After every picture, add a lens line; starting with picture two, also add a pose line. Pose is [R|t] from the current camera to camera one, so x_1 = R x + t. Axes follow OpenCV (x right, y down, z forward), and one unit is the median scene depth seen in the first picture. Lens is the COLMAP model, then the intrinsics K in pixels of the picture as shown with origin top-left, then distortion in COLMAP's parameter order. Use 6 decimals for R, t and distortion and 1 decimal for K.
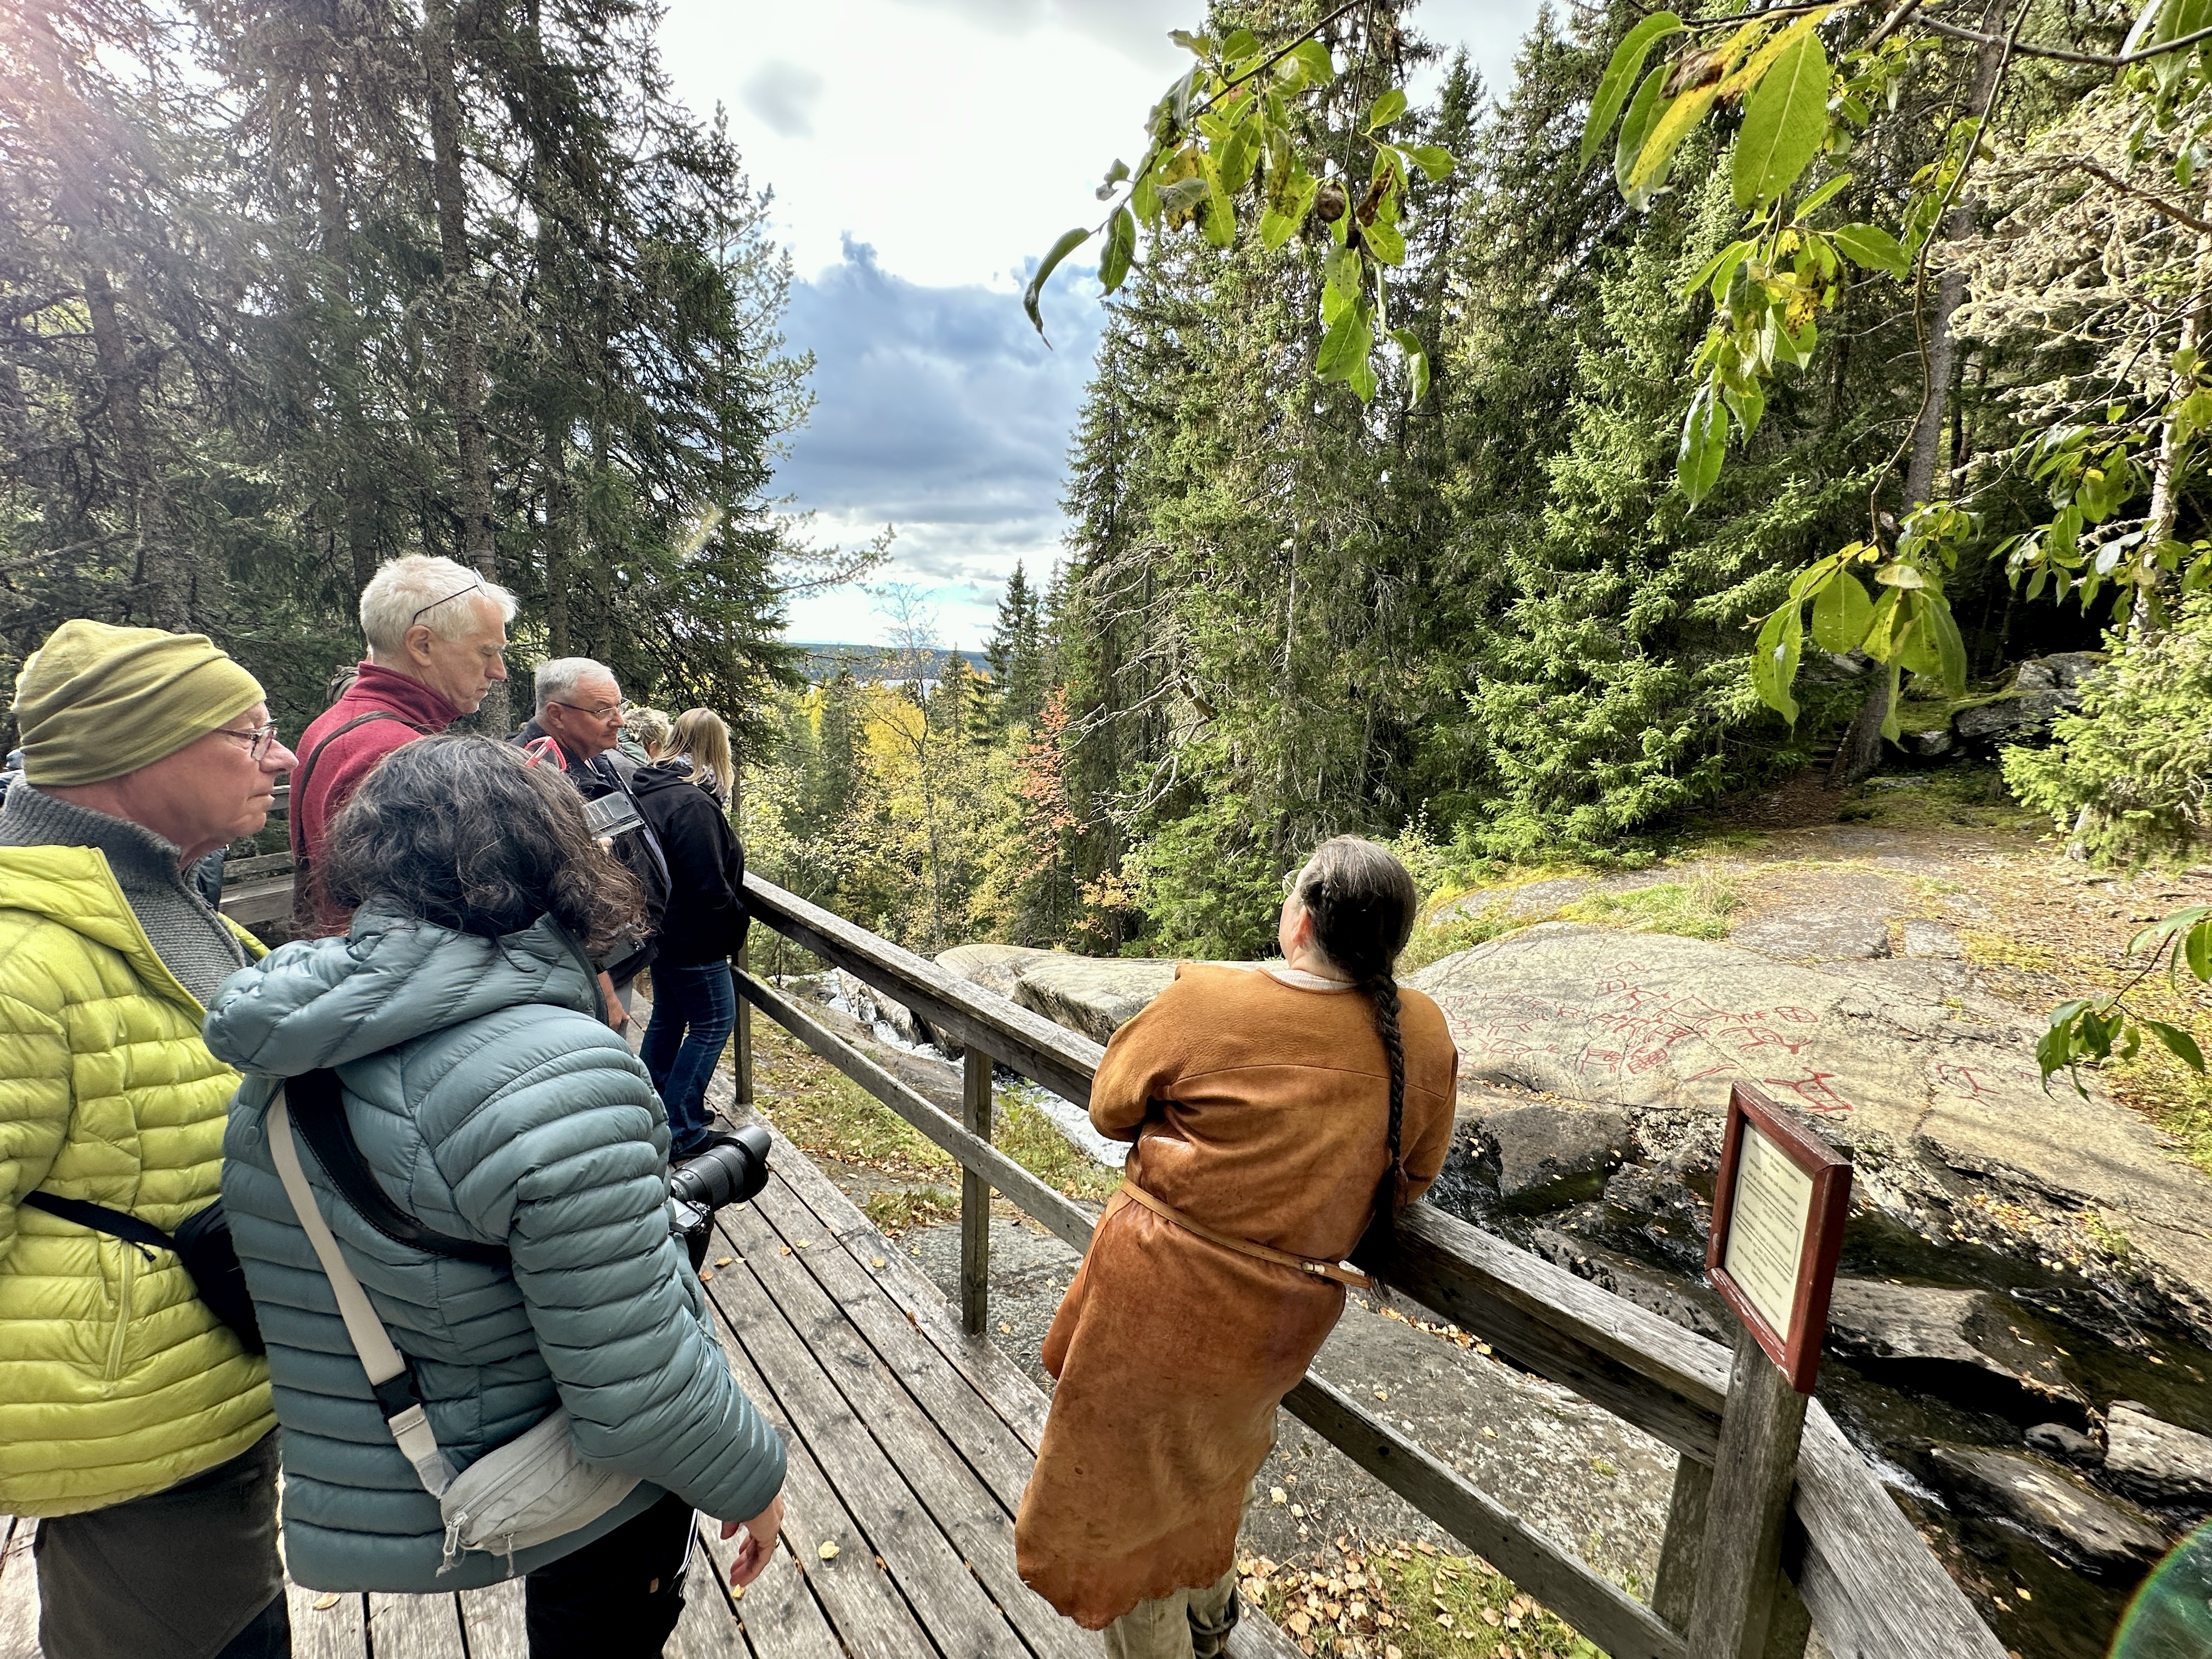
lens RADIAL K [[854.0, 0, 1106.0], [0, 854.0, 829.5], [0, 0, 1]] dist [-0.014484, 0.000079]
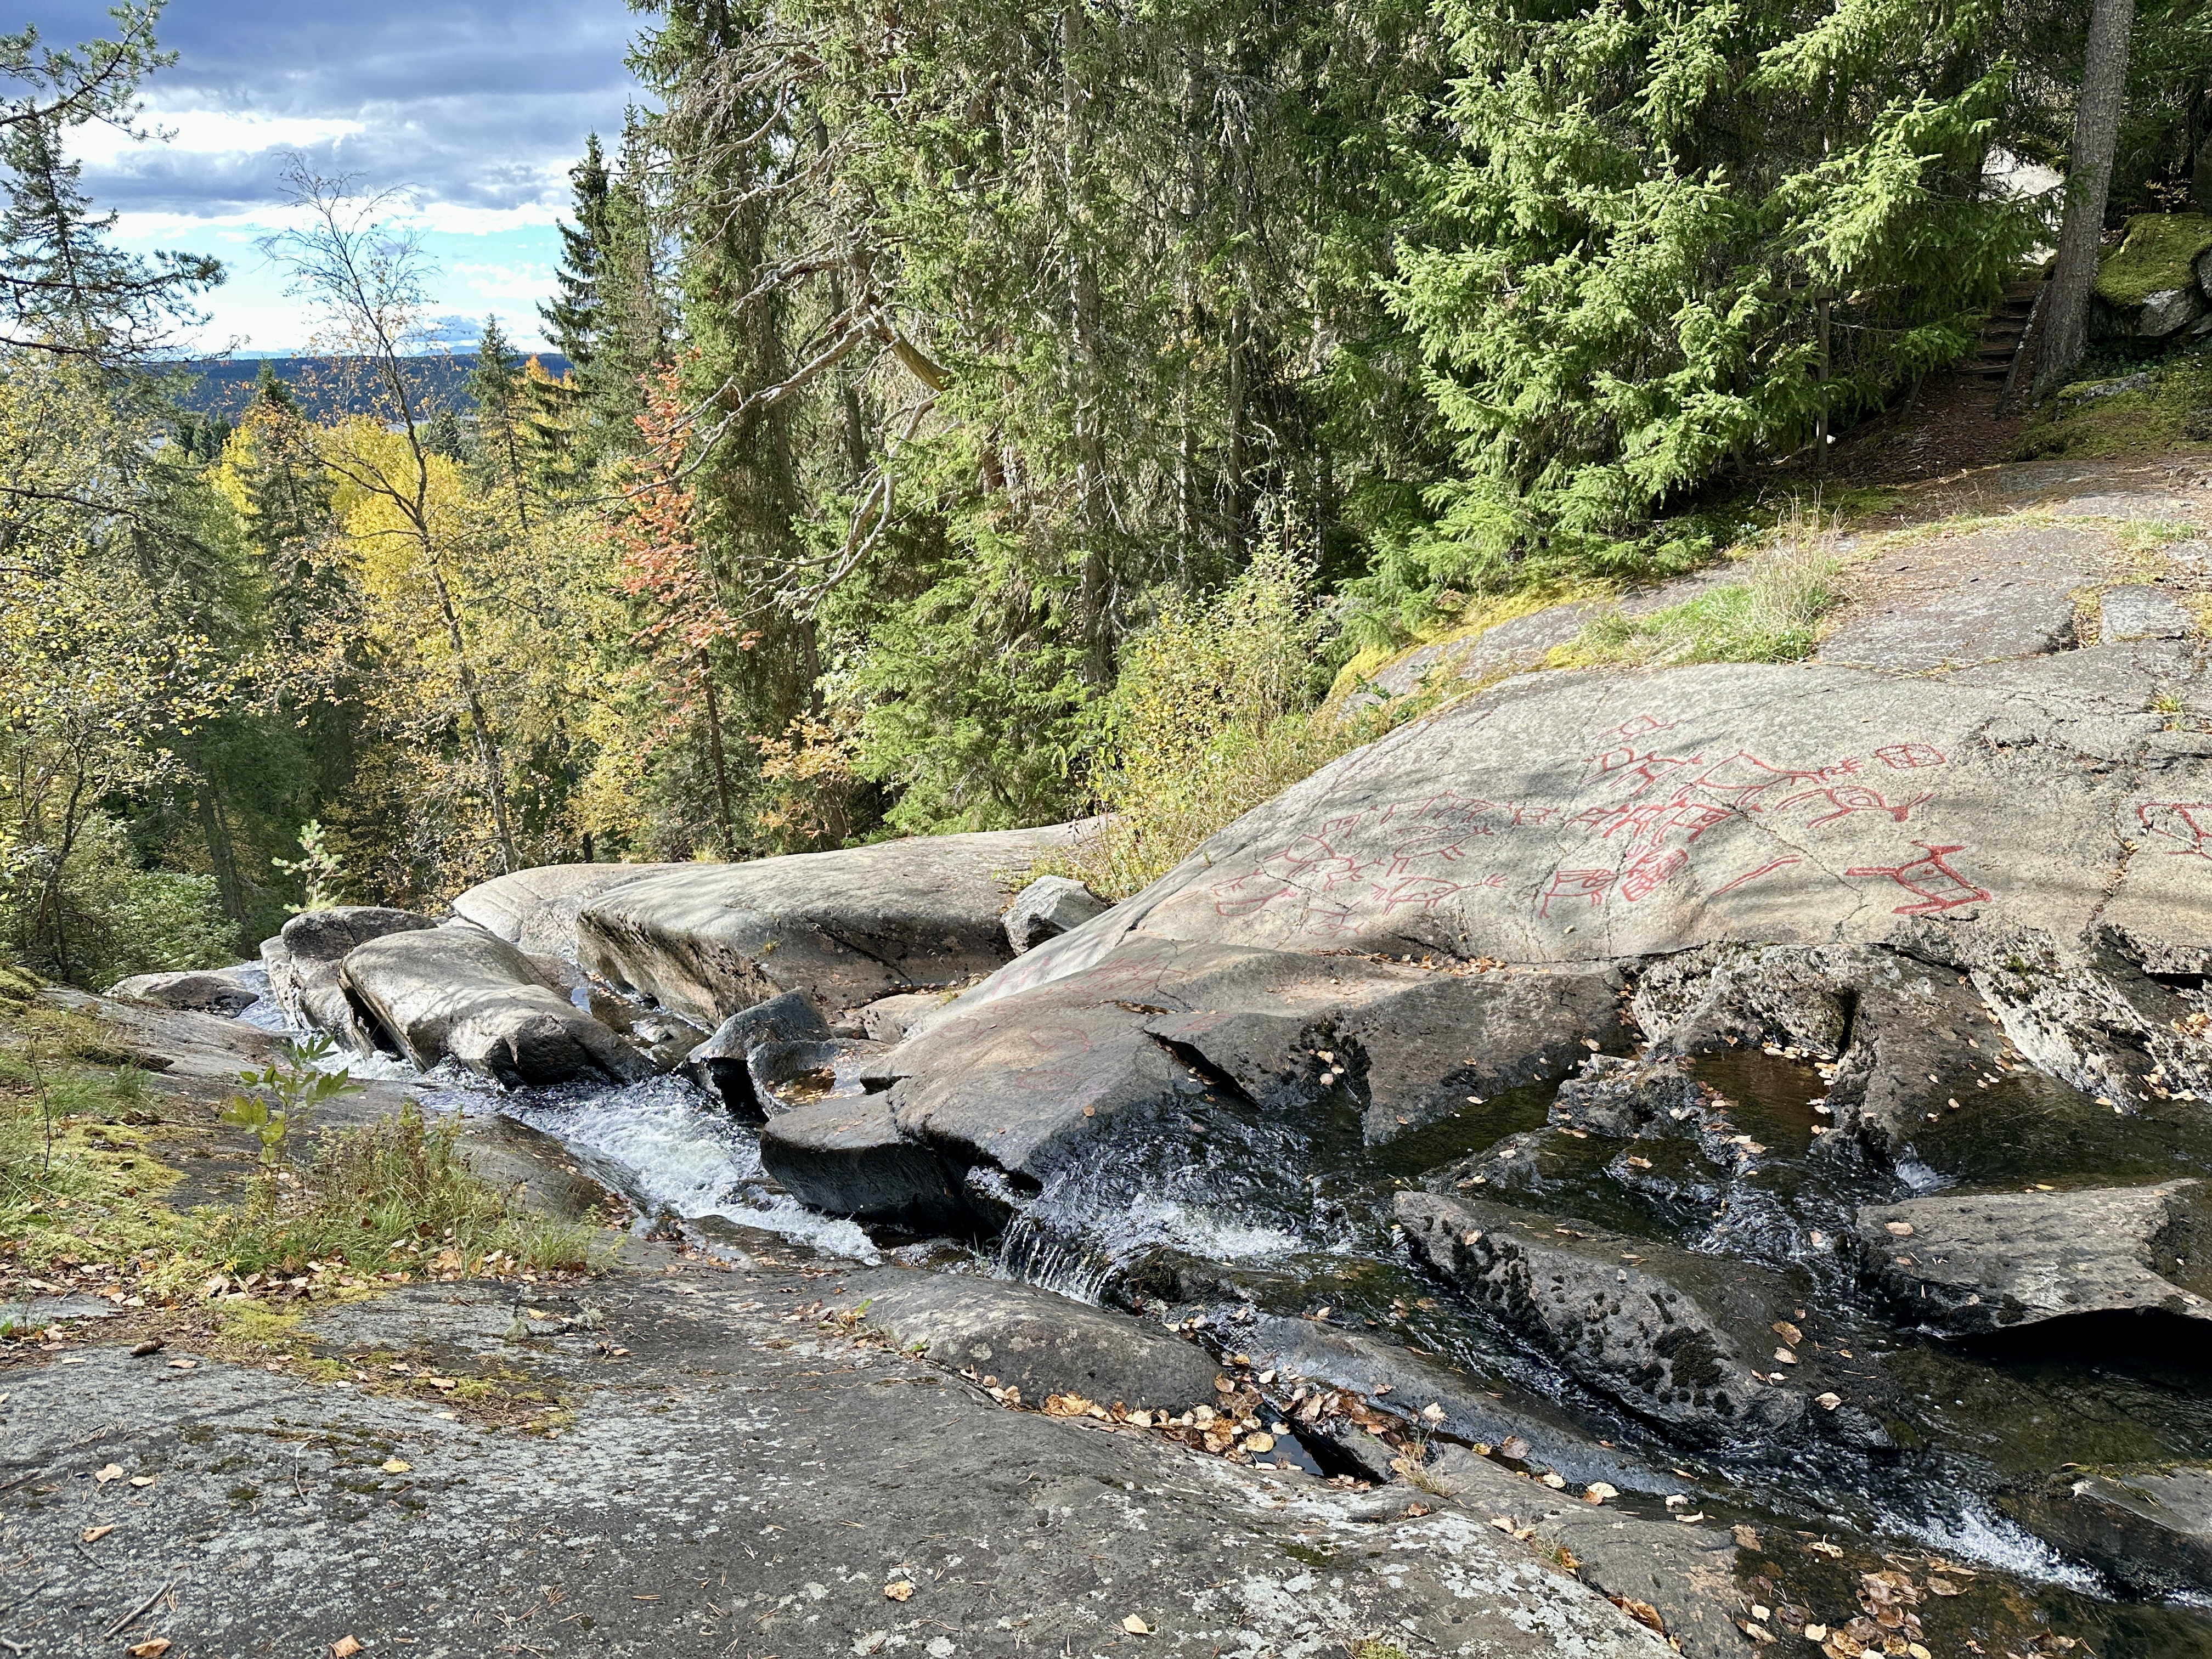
lens RADIAL K [[1537.7, 0, 1106.0], [0, 1537.7, 829.5], [0, 0, 1]] dist [0.033918, -0.053643]
pose [[0.981068, -0.115806, 0.155223, 0.086436], [0.096442, 0.987208, 0.126965, 0.049686], [-0.167941, -0.109591, 0.979687, 0.064725]]
